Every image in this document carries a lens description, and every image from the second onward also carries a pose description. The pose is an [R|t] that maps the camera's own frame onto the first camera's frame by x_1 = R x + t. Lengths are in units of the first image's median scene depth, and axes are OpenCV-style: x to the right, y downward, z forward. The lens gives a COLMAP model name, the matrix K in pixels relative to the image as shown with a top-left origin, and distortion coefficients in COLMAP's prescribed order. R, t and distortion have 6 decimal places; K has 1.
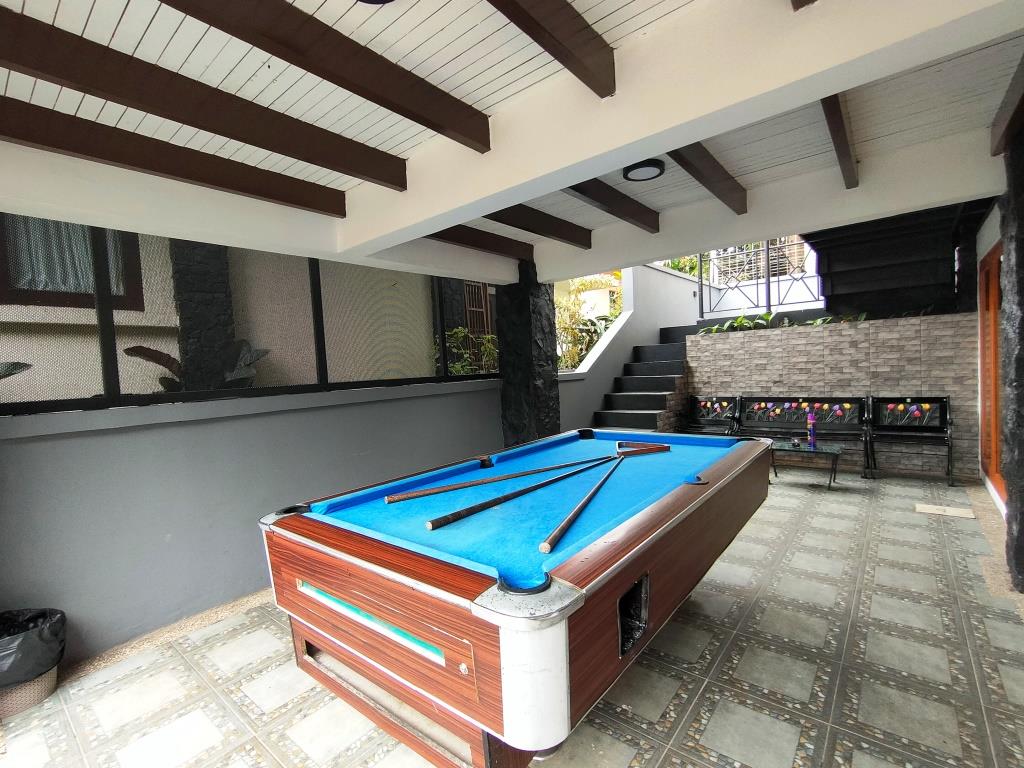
lens RADIAL K [[470.3, 0, 514.9], [0, 470.3, 392.4], [0, 0, 1]] dist [-0.004082, -0.000548]
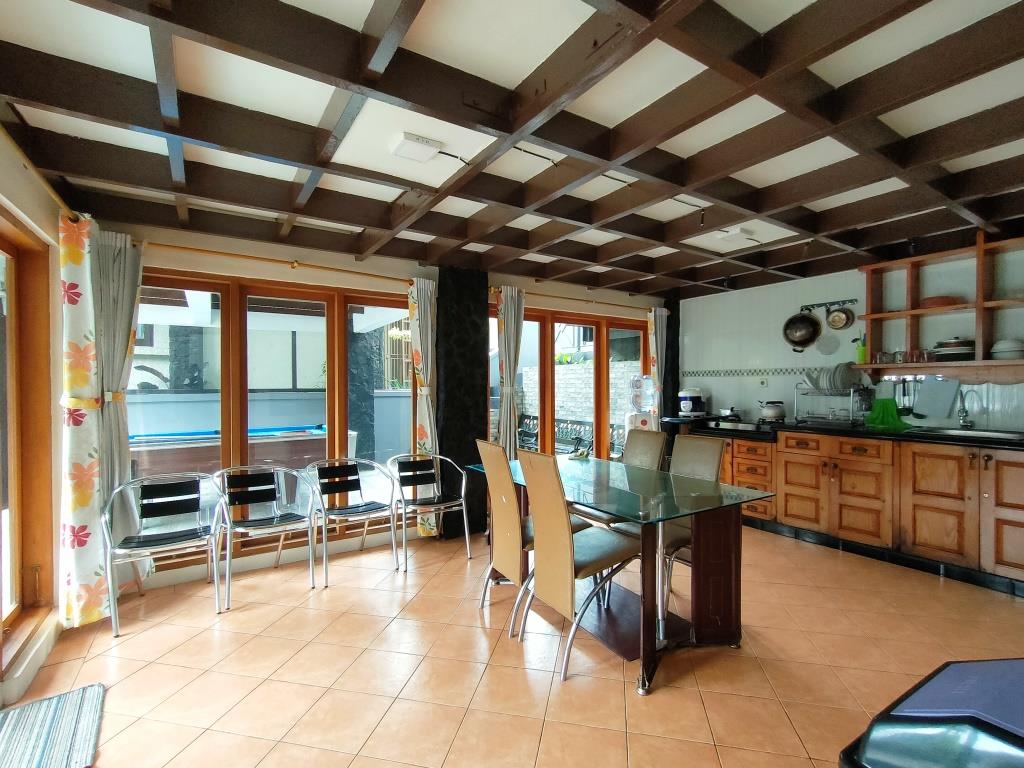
lens RADIAL K [[470.3, 0, 514.9], [0, 470.3, 392.4], [0, 0, 1]] dist [-0.004082, -0.000548]
pose [[0.954497, 0.055498, -0.293012, 1.035265], [-0.063152, 0.997864, -0.016719, -0.041597], [0.291459, 0.034463, 0.955962, -0.343316]]
